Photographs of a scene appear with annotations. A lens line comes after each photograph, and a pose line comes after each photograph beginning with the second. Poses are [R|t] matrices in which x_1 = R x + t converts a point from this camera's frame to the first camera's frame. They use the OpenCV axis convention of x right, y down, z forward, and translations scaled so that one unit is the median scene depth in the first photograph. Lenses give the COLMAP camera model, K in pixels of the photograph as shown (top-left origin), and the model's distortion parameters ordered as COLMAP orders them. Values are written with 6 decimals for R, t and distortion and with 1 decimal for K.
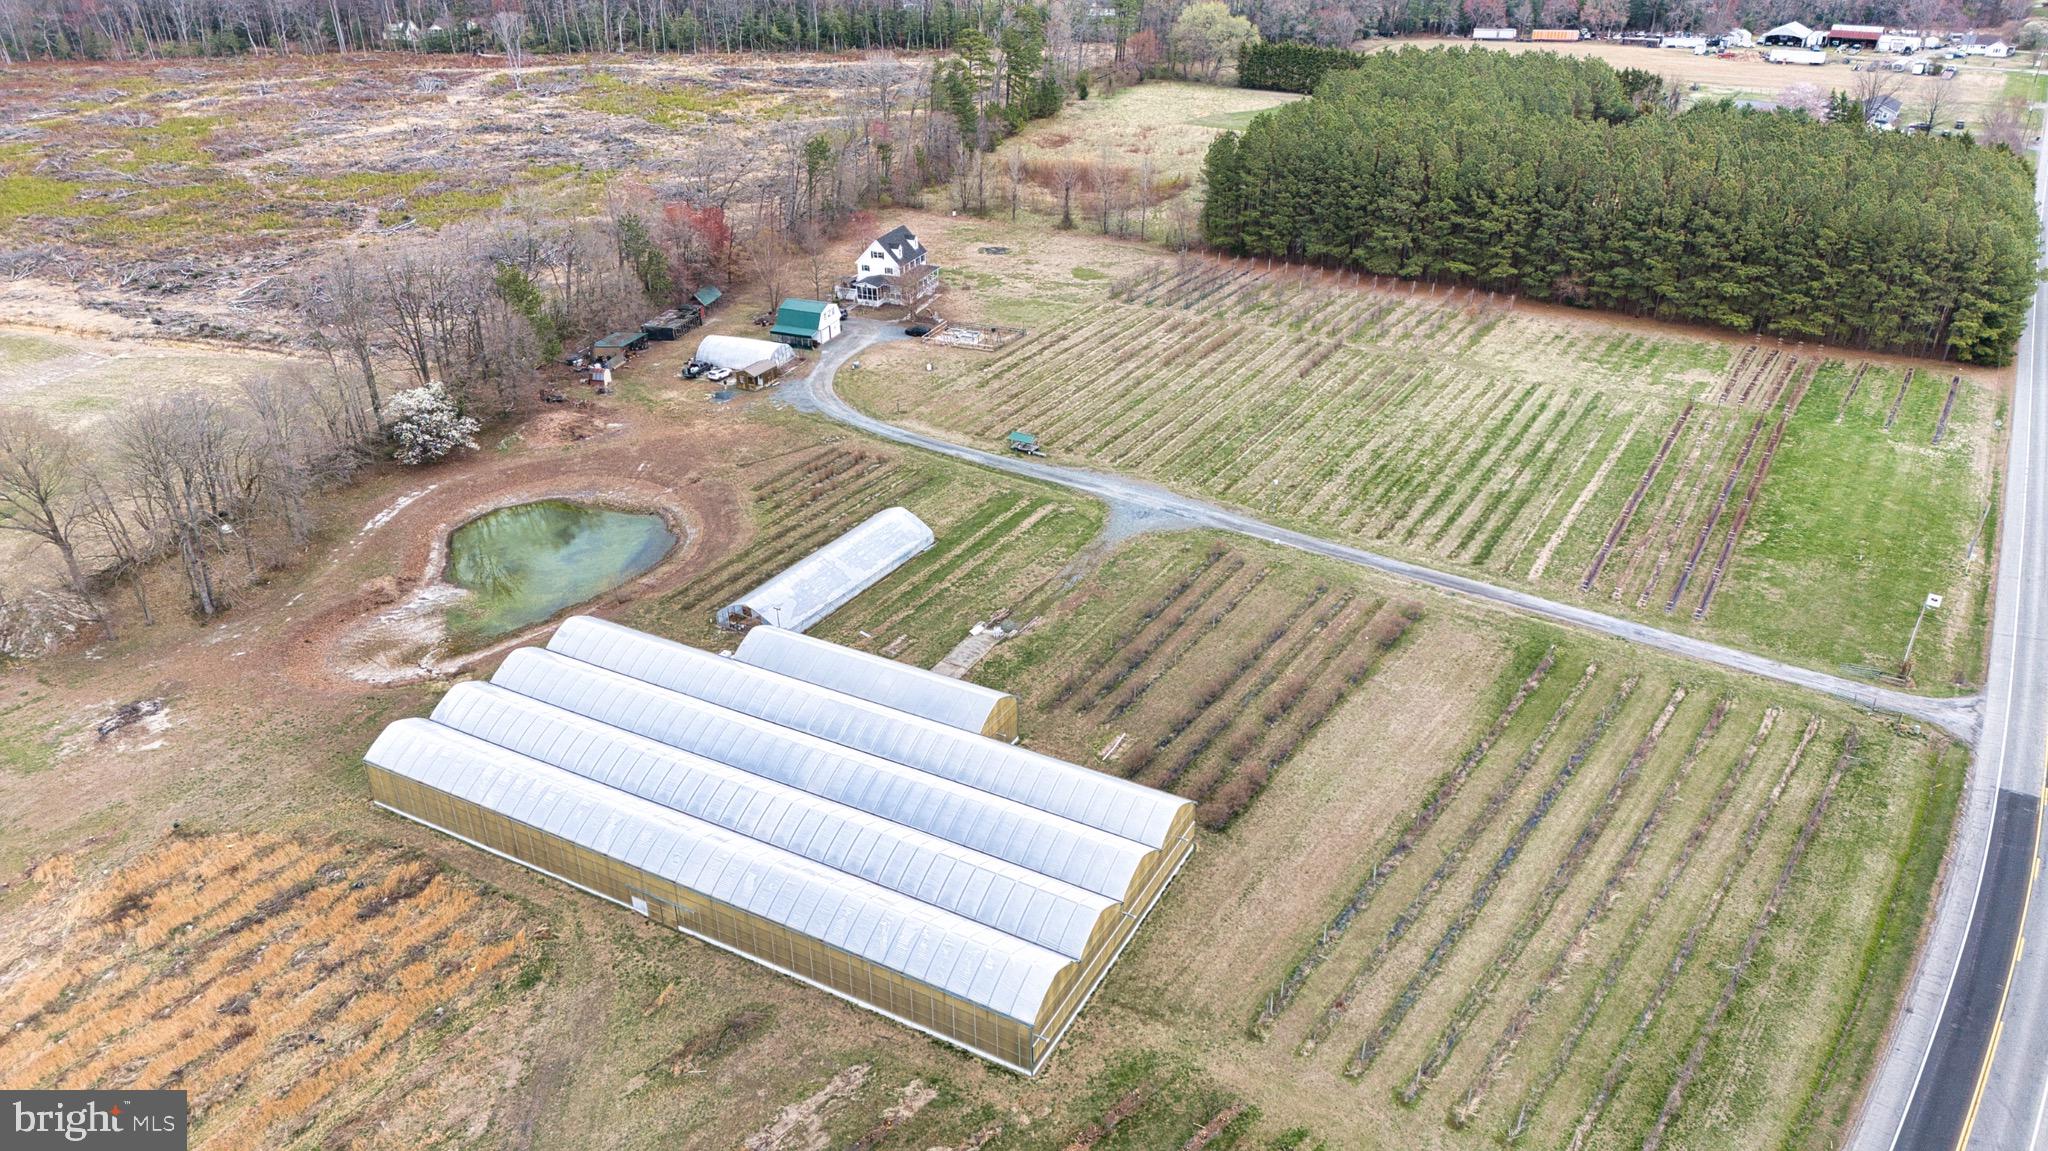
lens RADIAL K [[1435.4, 0, 1034.8], [0, 1435.4, 571.8], [0, 0, 1]] dist [0.090973, -0.090015]
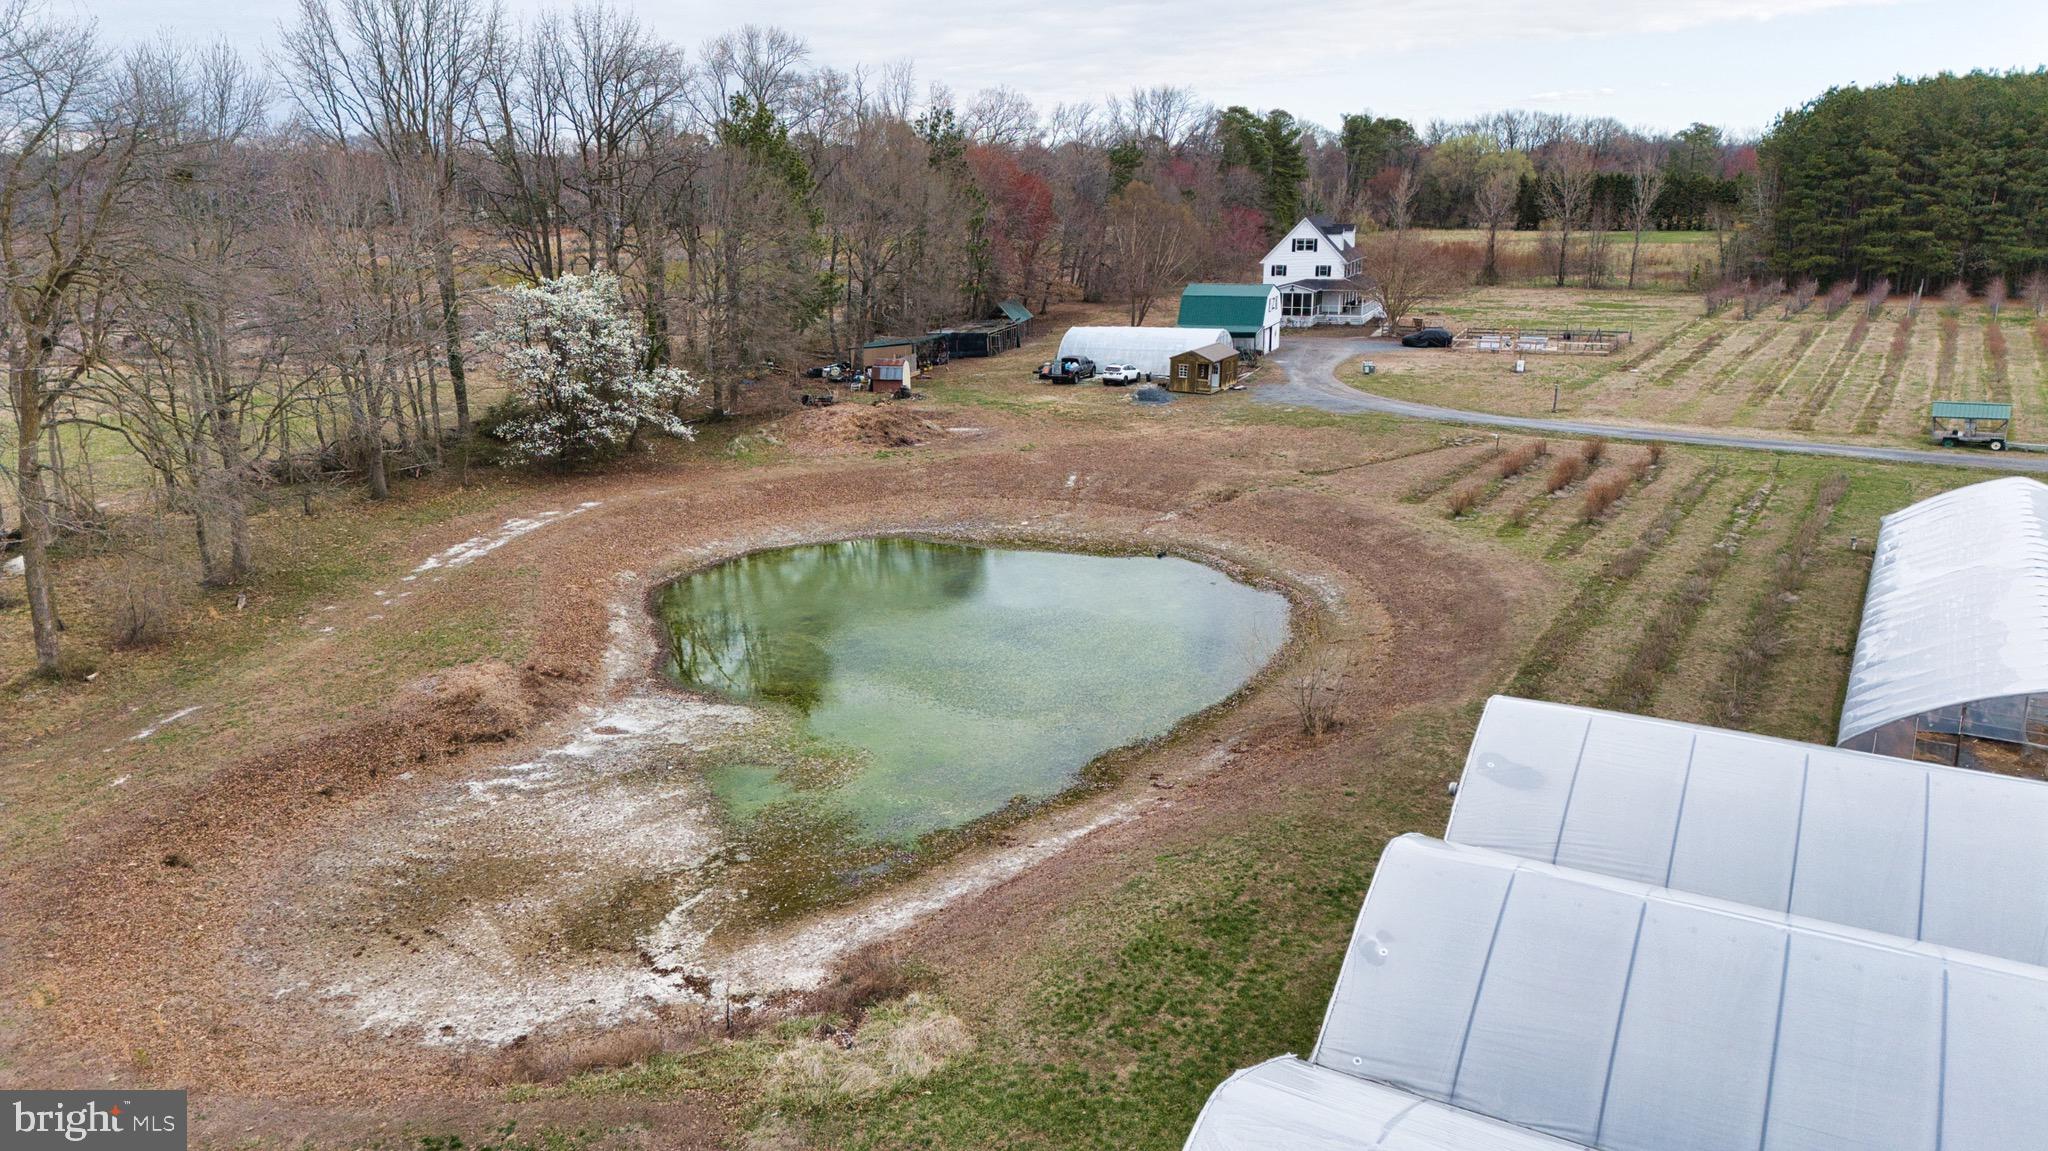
lens RADIAL K [[1423.7, 0, 1039.5], [0, 1423.7, 583.0], [0, 0, 1]] dist [0.101171, -0.092081]
pose [[0.999994, 0.001802, 0.002814, -0.306551], [-0.001196, 0.979371, -0.202068, 0.044148], [-0.003120, 0.202064, 0.979367, 0.649244]]
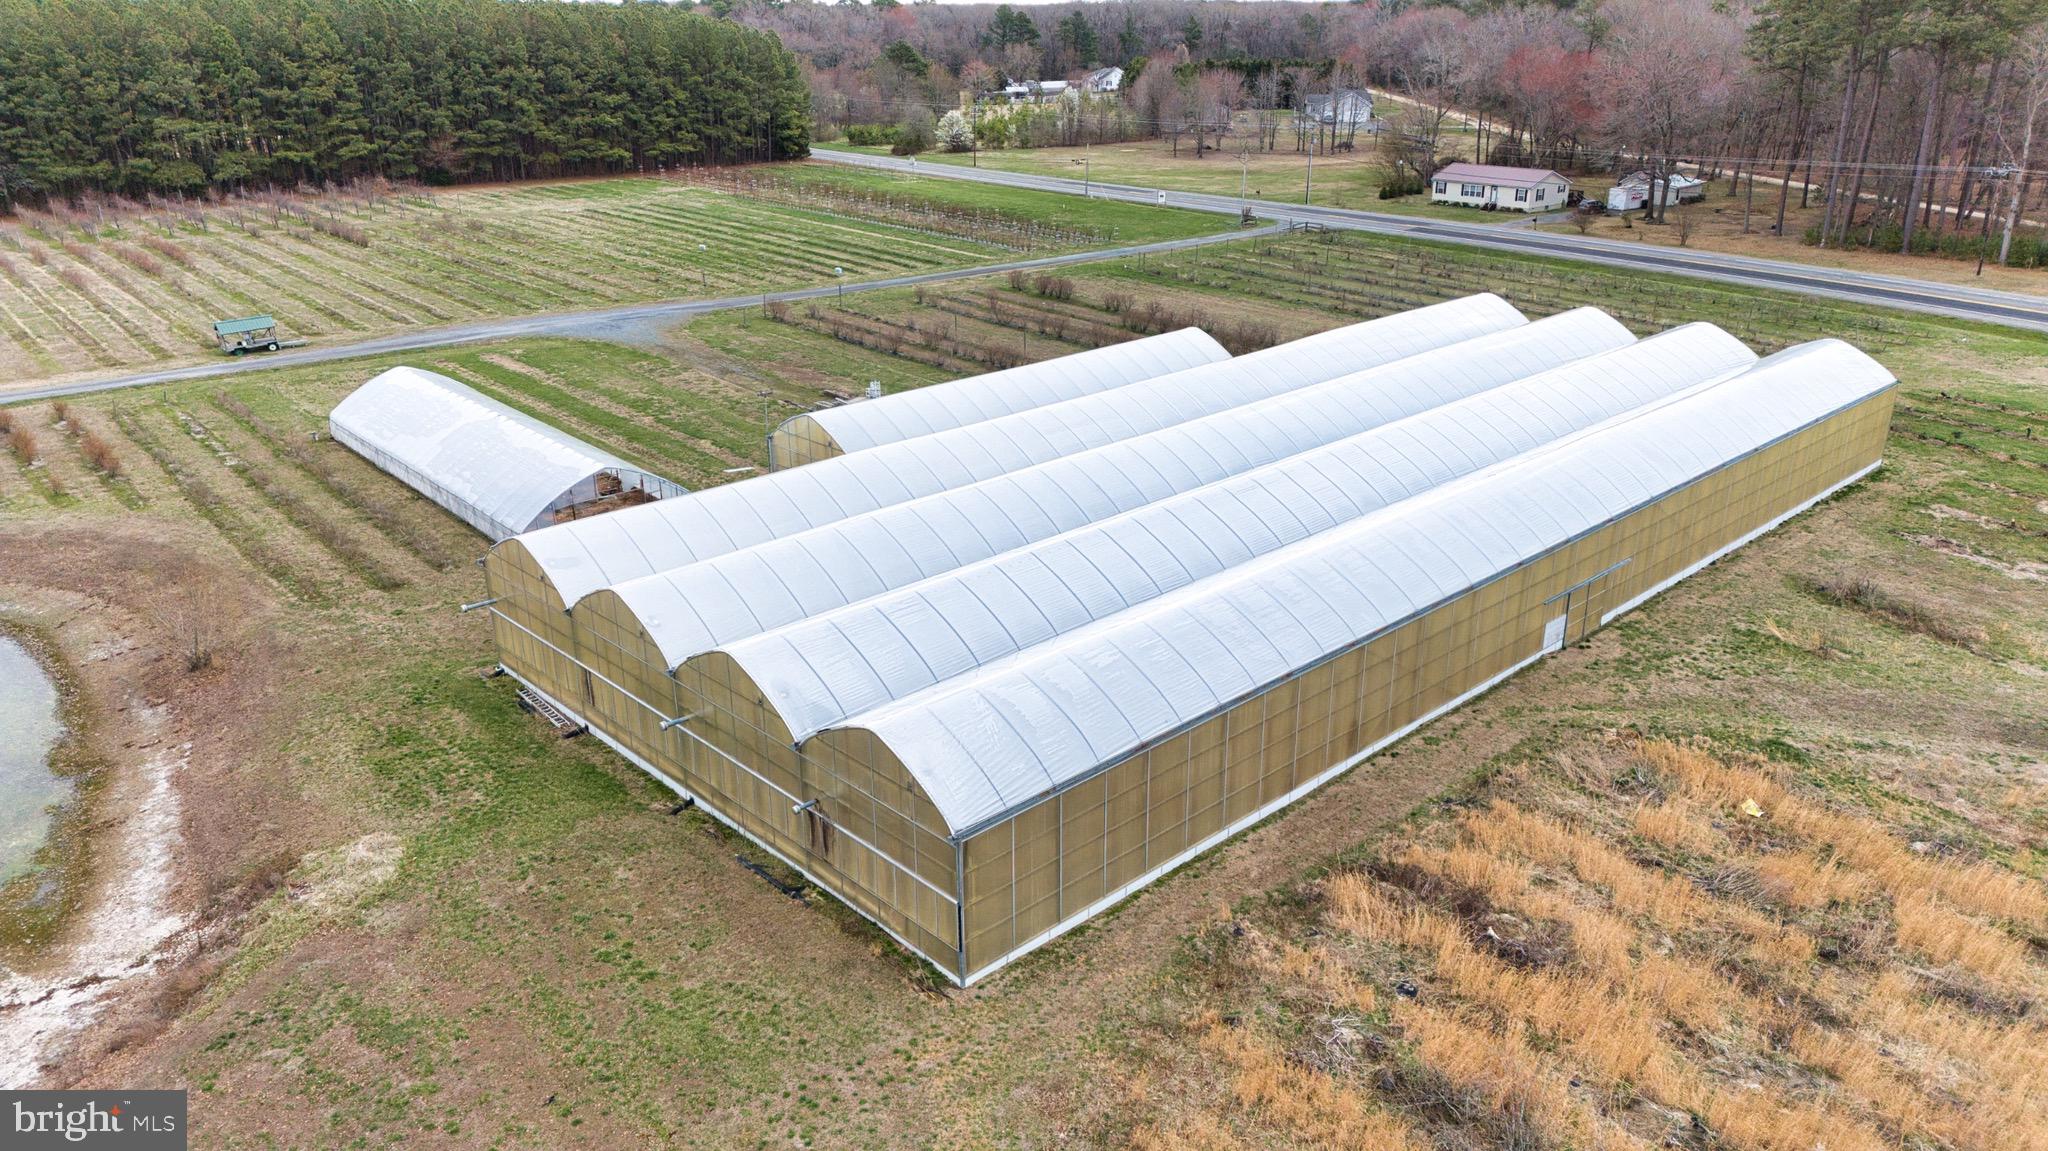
lens RADIAL K [[1435.4, 0, 1034.8], [0, 1435.4, 571.8], [0, 0, 1]] dist [0.090973, -0.090015]
pose [[0.304870, -0.337488, 0.890593, -0.487862], [0.447806, 0.876092, 0.178699, 0.025810], [-0.840550, 0.344333, 0.418223, 0.592970]]
